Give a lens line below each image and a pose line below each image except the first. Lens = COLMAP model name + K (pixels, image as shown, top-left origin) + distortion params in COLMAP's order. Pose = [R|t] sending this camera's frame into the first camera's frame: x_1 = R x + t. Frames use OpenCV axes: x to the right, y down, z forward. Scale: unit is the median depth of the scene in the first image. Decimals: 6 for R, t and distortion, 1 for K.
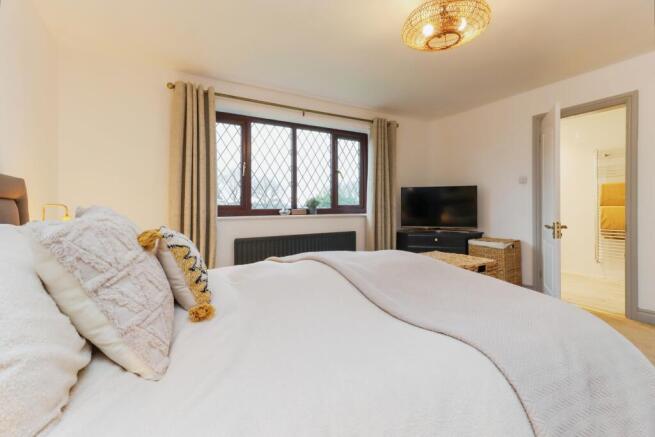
lens RADIAL K [[307.9, 0, 326.9], [0, 307.9, 204.8], [0, 0, 1]] dist [0.000207, 0.000080]
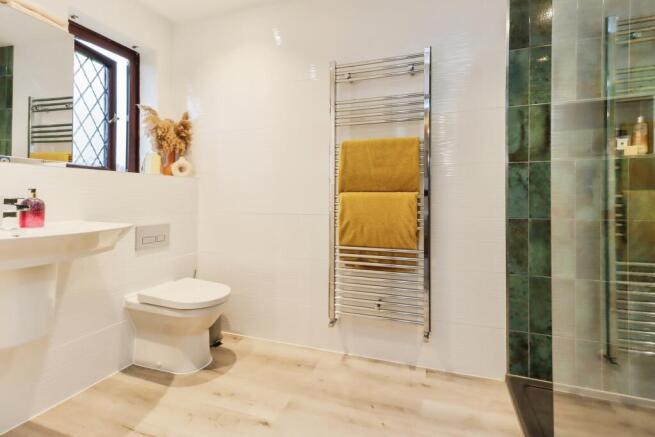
lens RADIAL K [[307.9, 0, 326.9], [0, 307.9, 204.8], [0, 0, 1]] dist [0.000207, 0.000080]
pose [[0.775244, -0.000379, 0.631662, 0.603159], [-0.009636, 0.999876, 0.012426, 0.014283], [-0.631588, -0.015720, 0.775145, 0.677906]]
